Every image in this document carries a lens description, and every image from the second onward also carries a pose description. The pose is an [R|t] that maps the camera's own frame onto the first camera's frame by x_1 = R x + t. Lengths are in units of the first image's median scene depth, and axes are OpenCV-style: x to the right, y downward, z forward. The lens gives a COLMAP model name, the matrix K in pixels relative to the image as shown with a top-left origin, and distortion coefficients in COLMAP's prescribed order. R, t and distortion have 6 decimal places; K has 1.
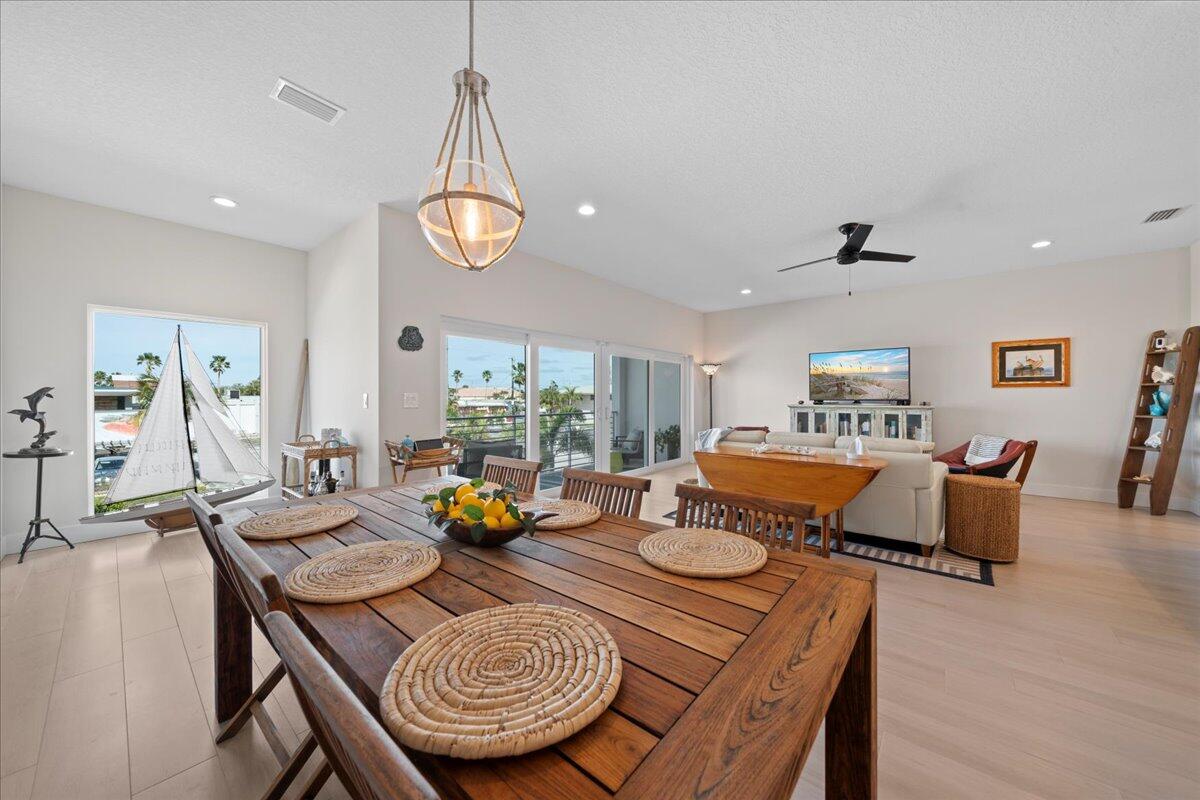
lens RADIAL K [[419.8, 0, 600.0], [0, 419.8, 400.0], [0, 0, 1]] dist [-0.000626, 0.000074]
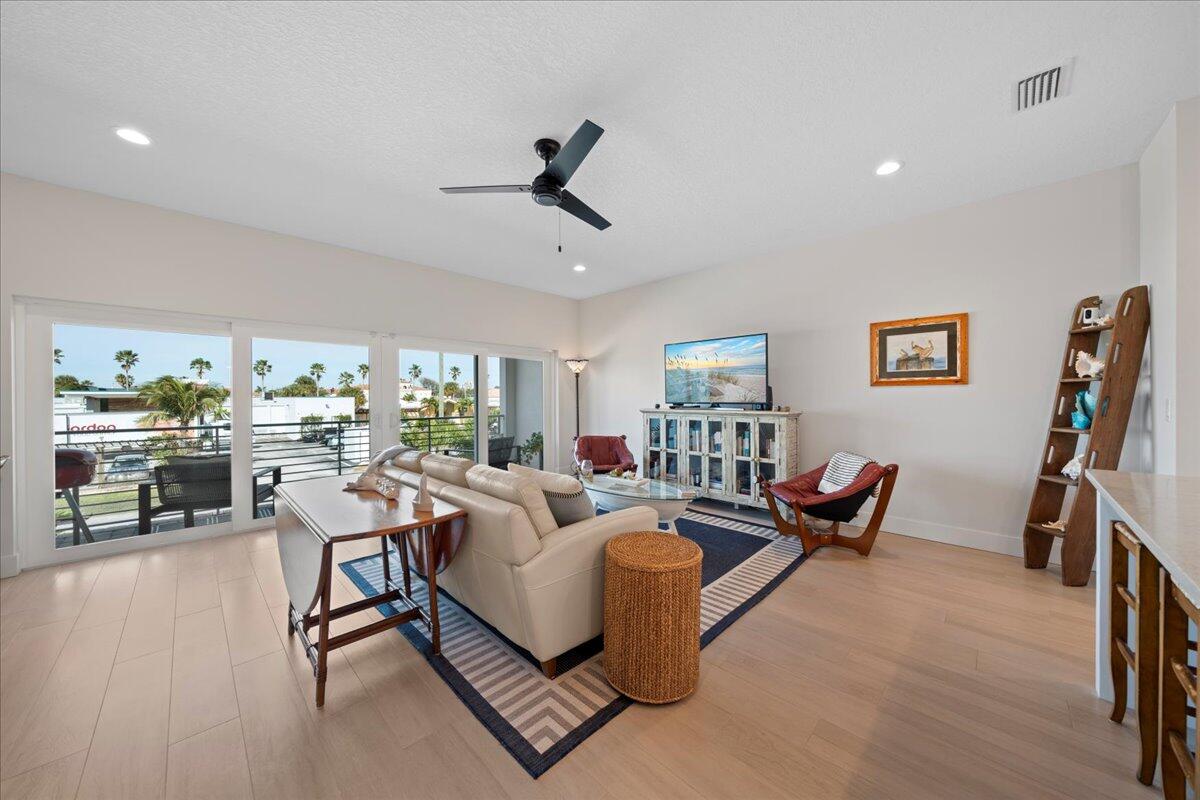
lens RADIAL K [[411.3, 0, 600.0], [0, 411.3, 400.0], [0, 0, 1]] dist [-0.000538, -0.000061]
pose [[0.996452, -0.002889, -0.084119, 0.564038], [0.002973, 0.999995, 0.000883, -0.008405], [0.084116, -0.001130, 0.996455, 0.272045]]
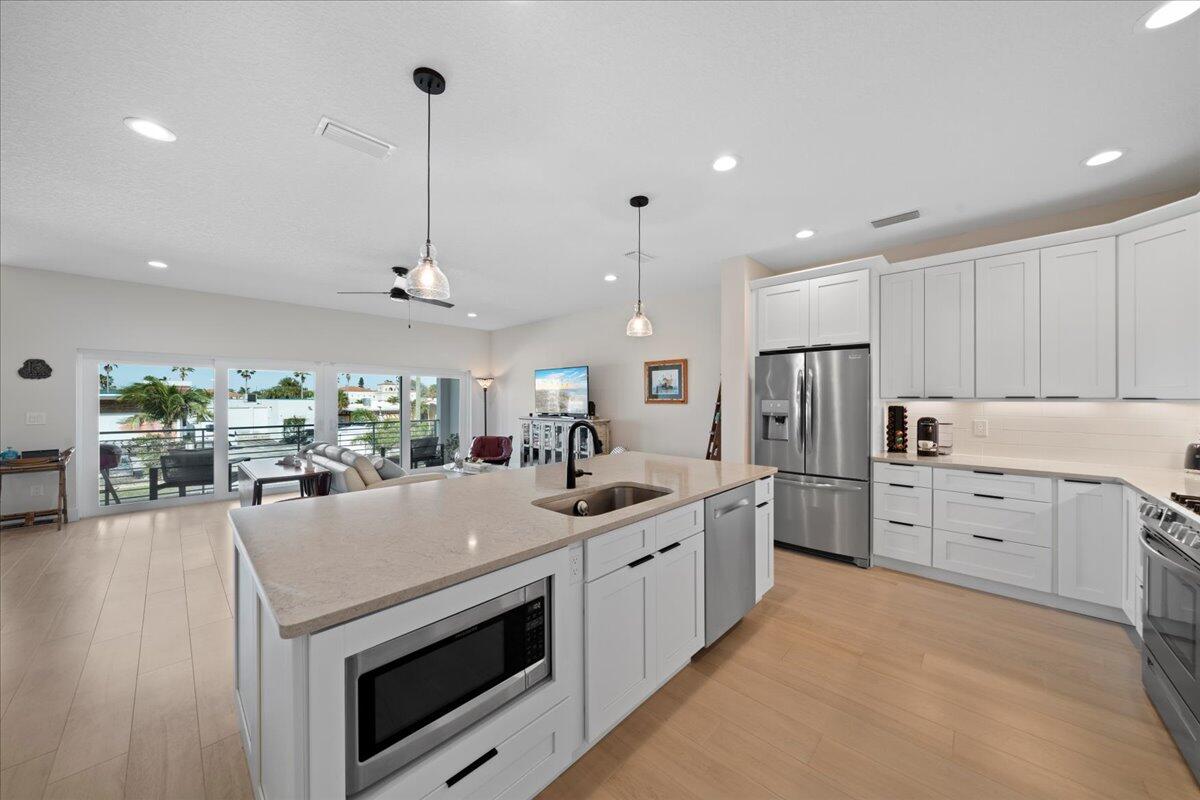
lens RADIAL K [[411.3, 0, 600.0], [0, 411.3, 400.0], [0, 0, 1]] dist [-0.000538, -0.000061]
pose [[0.998107, 0.000386, -0.061506, 0.939937], [-0.000667, 0.999989, -0.004542, -0.035734], [0.061504, 0.004574, 0.998096, -0.082661]]
